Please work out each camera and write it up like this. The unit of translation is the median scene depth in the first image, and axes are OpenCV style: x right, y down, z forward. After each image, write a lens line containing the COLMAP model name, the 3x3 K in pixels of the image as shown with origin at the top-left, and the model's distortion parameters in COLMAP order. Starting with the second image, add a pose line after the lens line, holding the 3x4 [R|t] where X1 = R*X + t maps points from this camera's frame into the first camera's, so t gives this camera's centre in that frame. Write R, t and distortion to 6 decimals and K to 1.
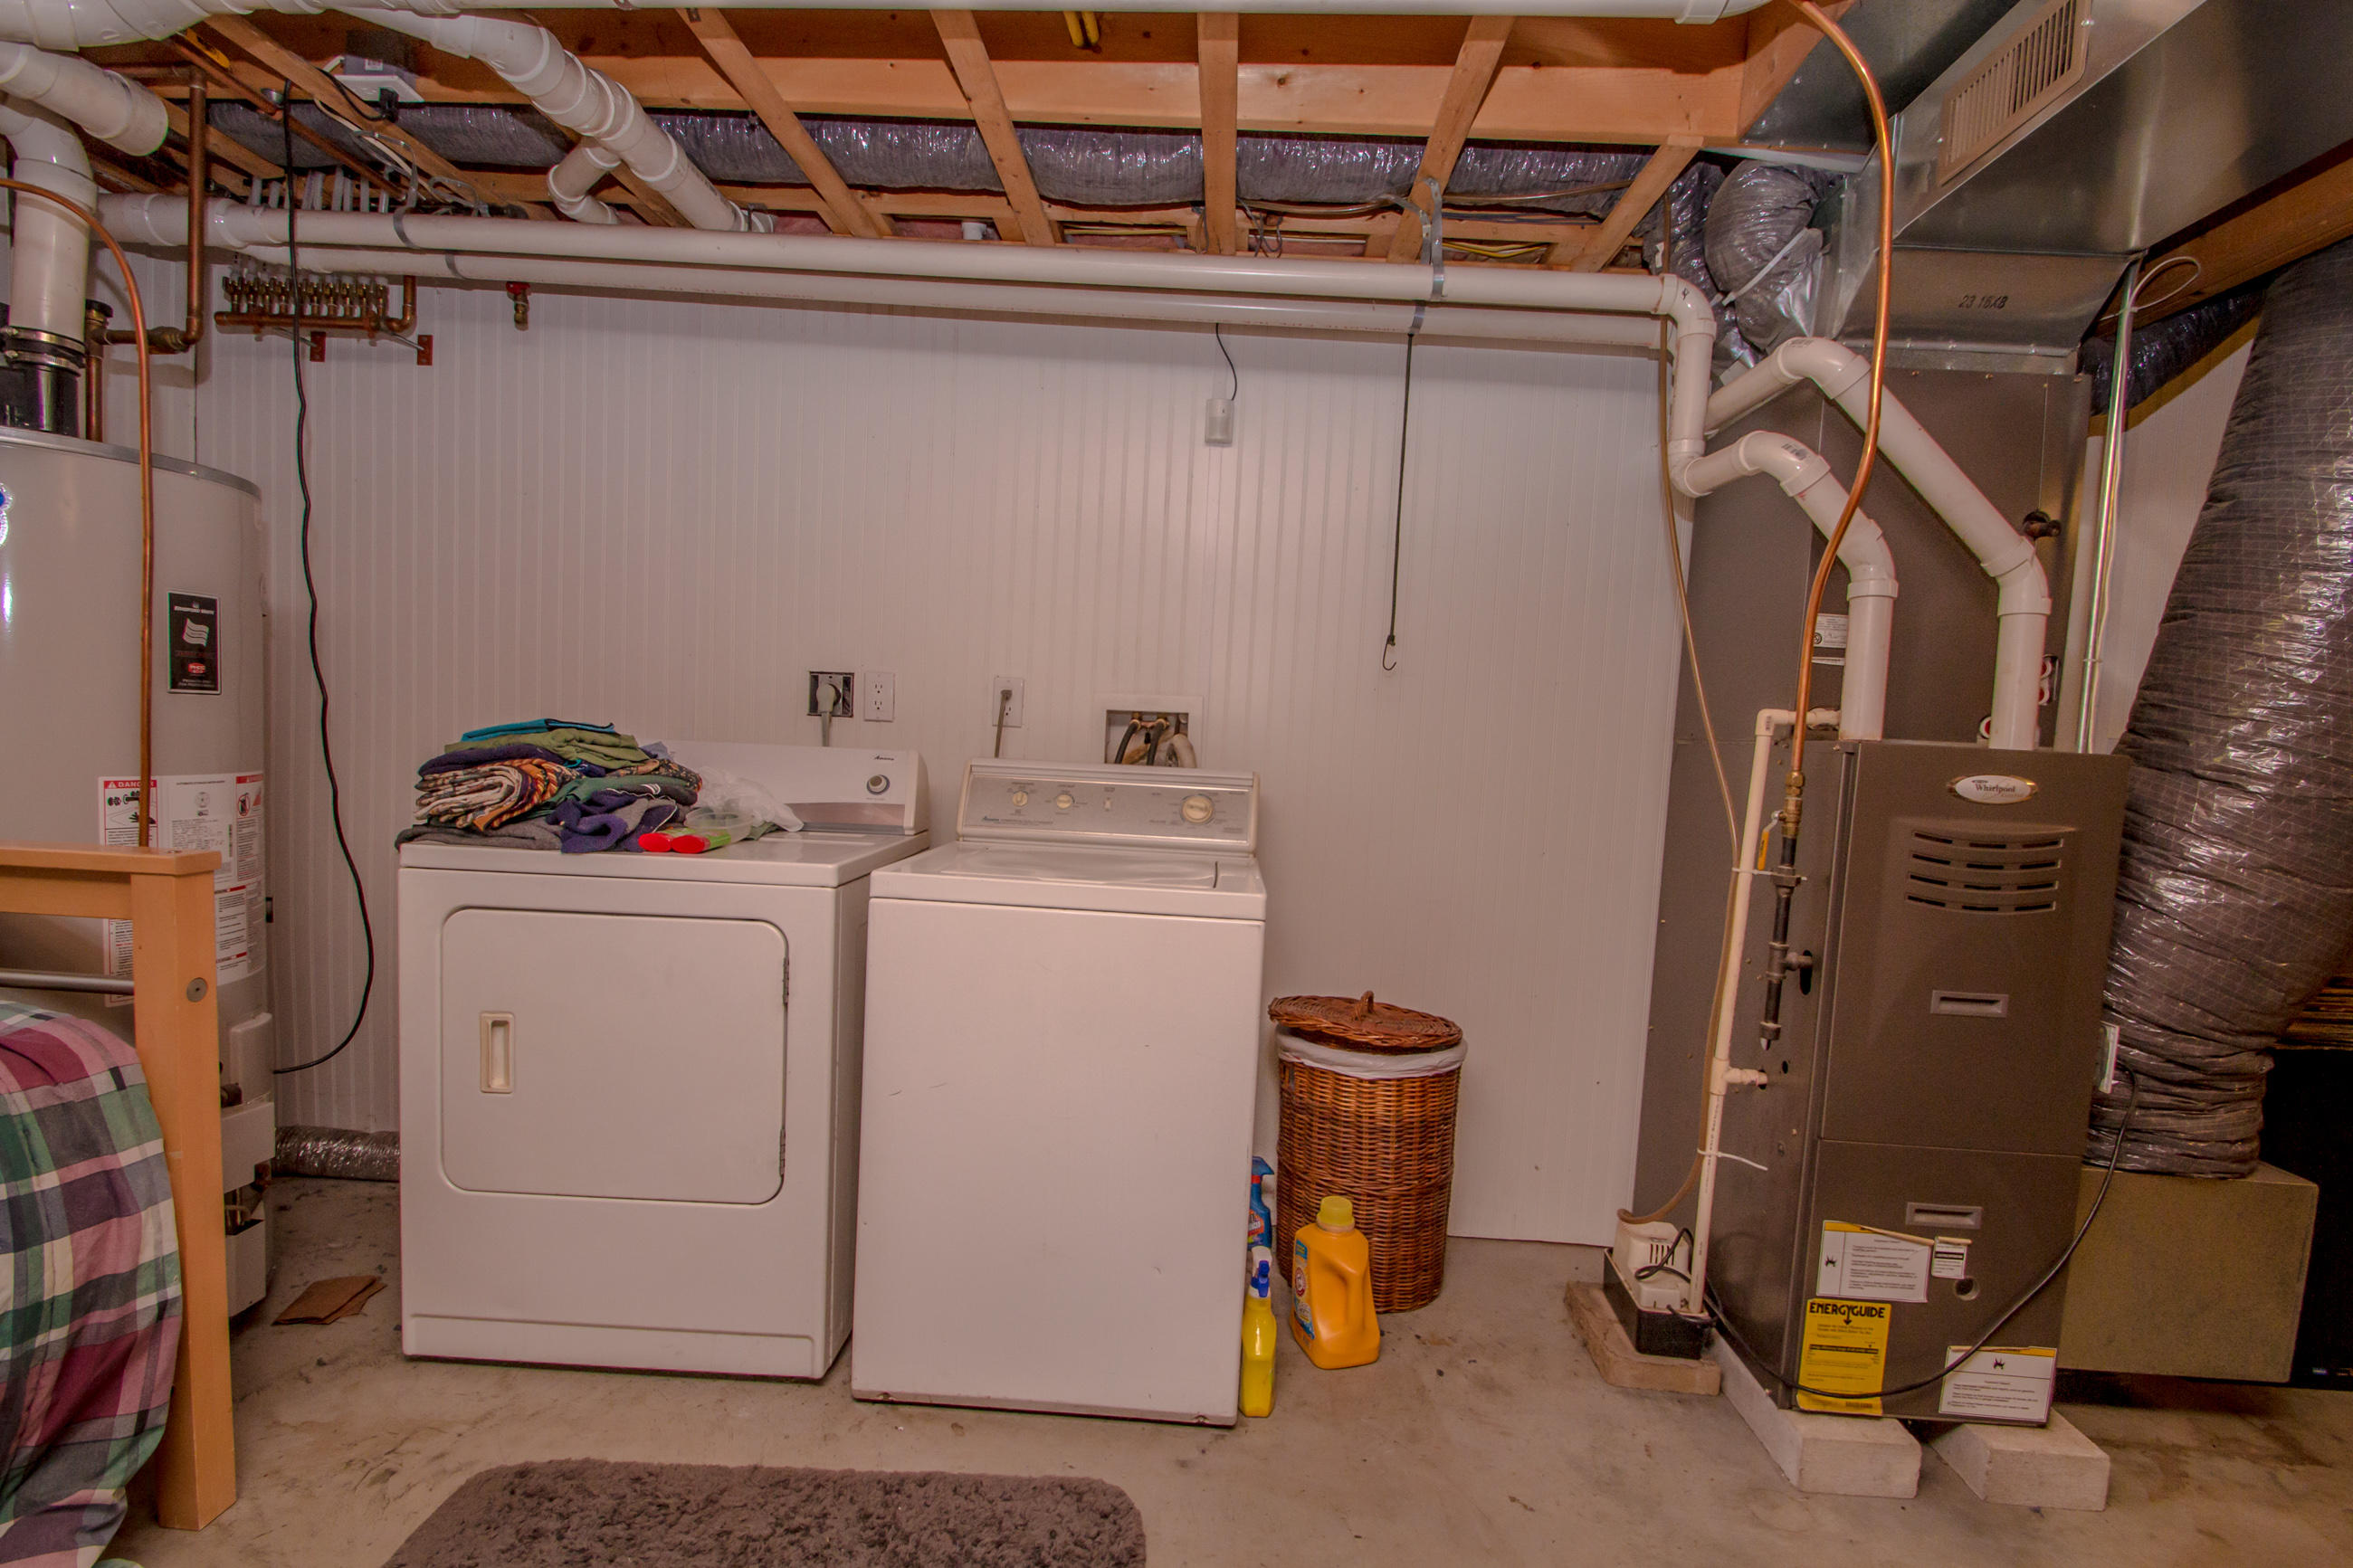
lens RADIAL K [[1107.5, 0, 1184.5], [0, 1107.5, 773.6], [0, 0, 1]] dist [-0.001464, -0.016488]
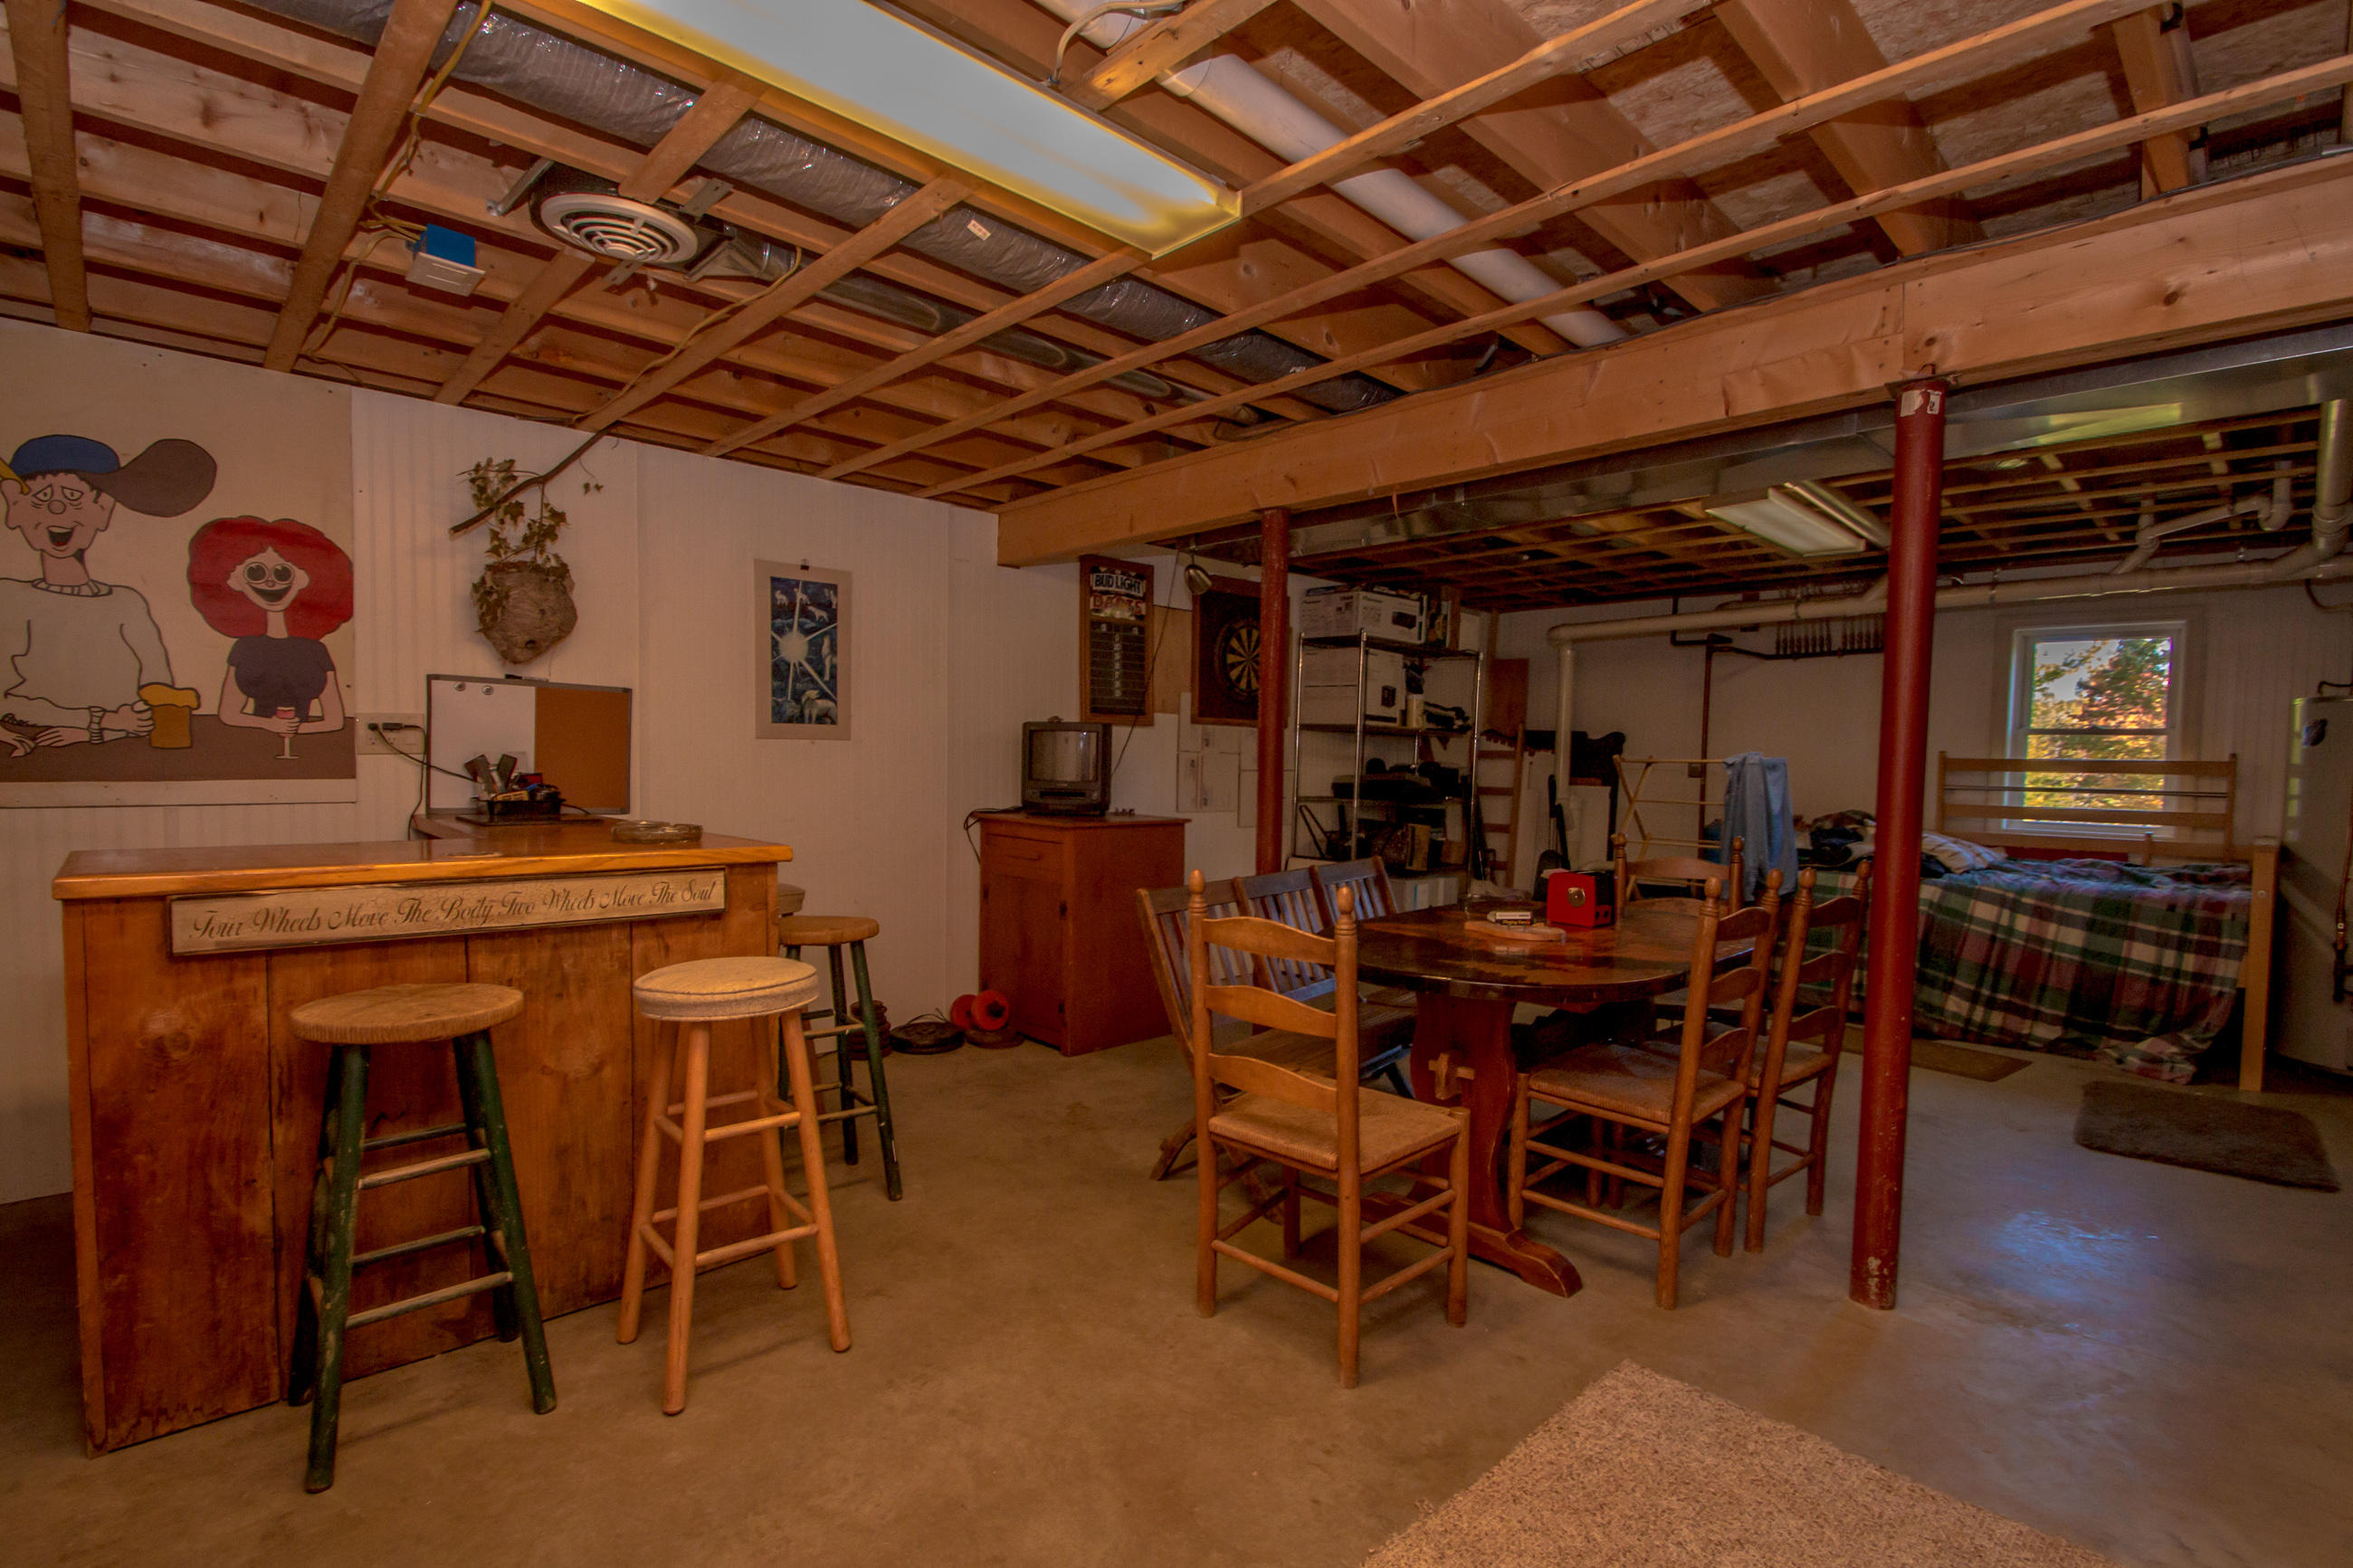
lens RADIAL K [[1107.5, 0, 1184.5], [0, 1107.5, 773.6], [0, 0, 1]] dist [-0.001464, -0.016488]
pose [[-0.688845, -0.053586, -0.722925, 2.494113], [-0.096593, 0.995156, 0.018274, 0.093208], [0.718444, 0.082417, -0.690685, 0.766151]]
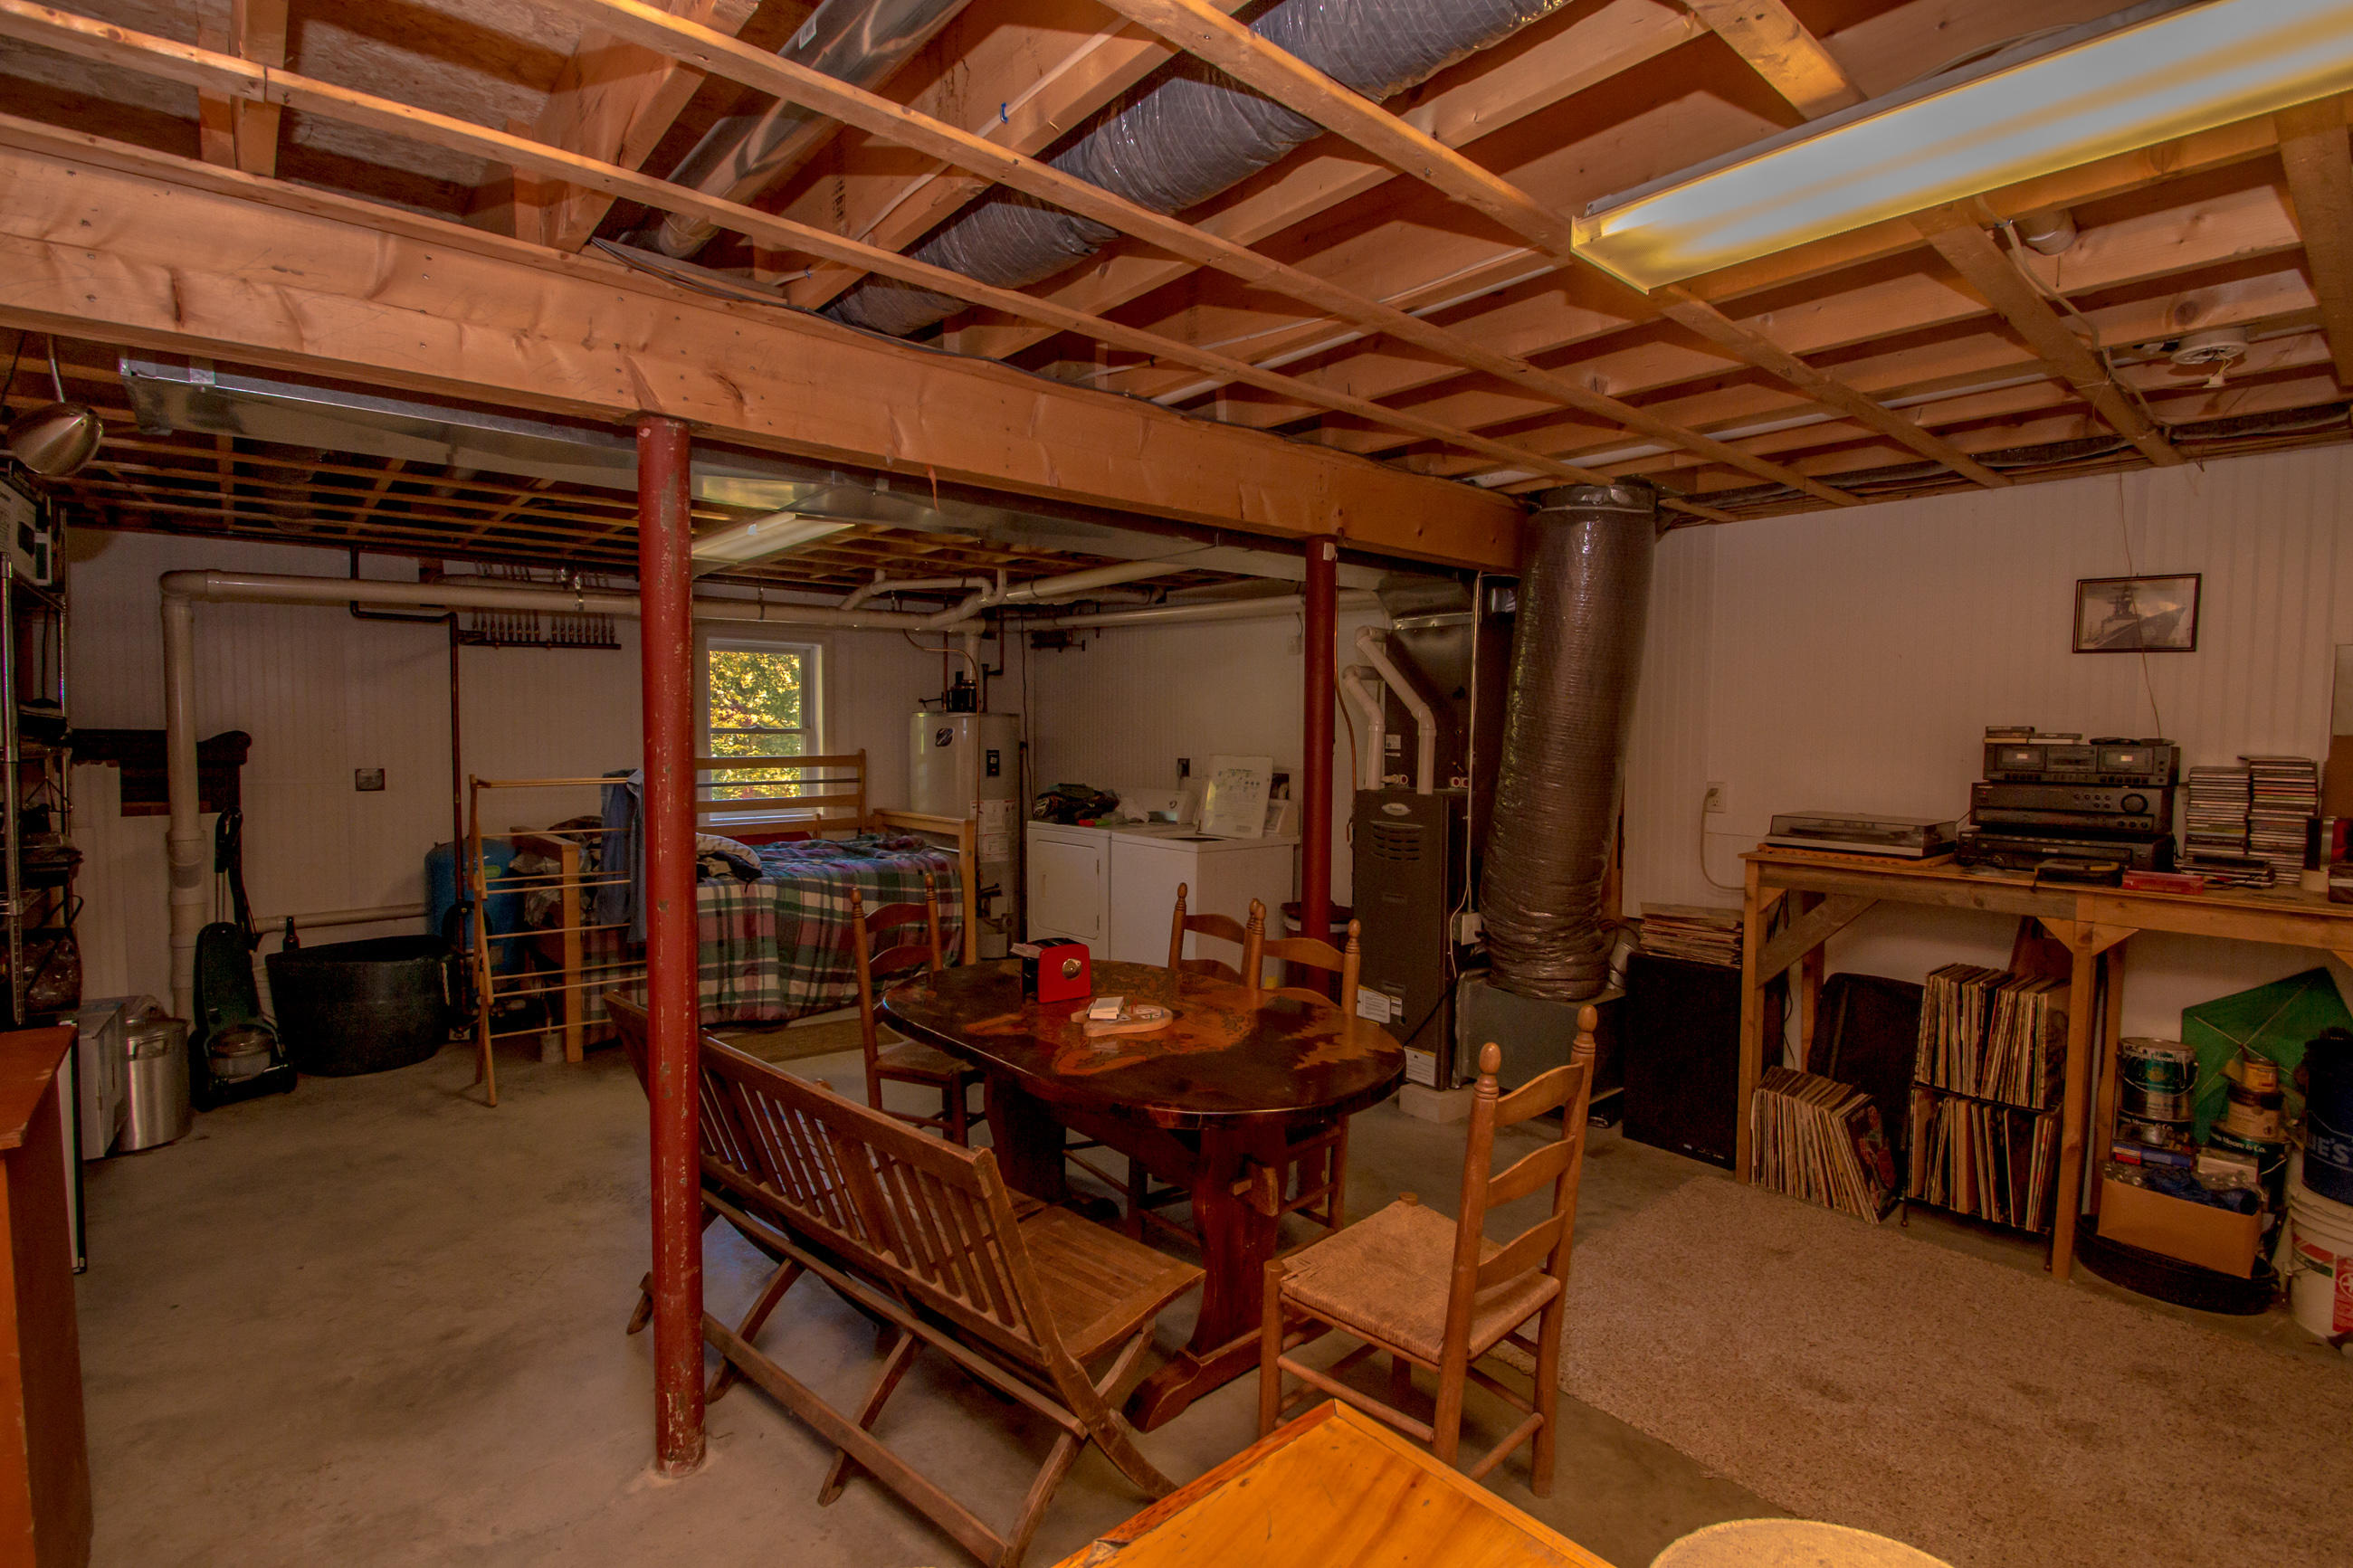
lens RADIAL K [[1089.1, 0, 1185.6], [0, 1089.1, 746.5], [0, 0, 1]] dist [0.003438, -0.018511]
pose [[0.688768, -0.031103, -0.724314, 2.108013], [-0.018200, 0.998023, -0.060163, 0.028511], [0.724753, 0.054621, 0.686840, -0.988477]]
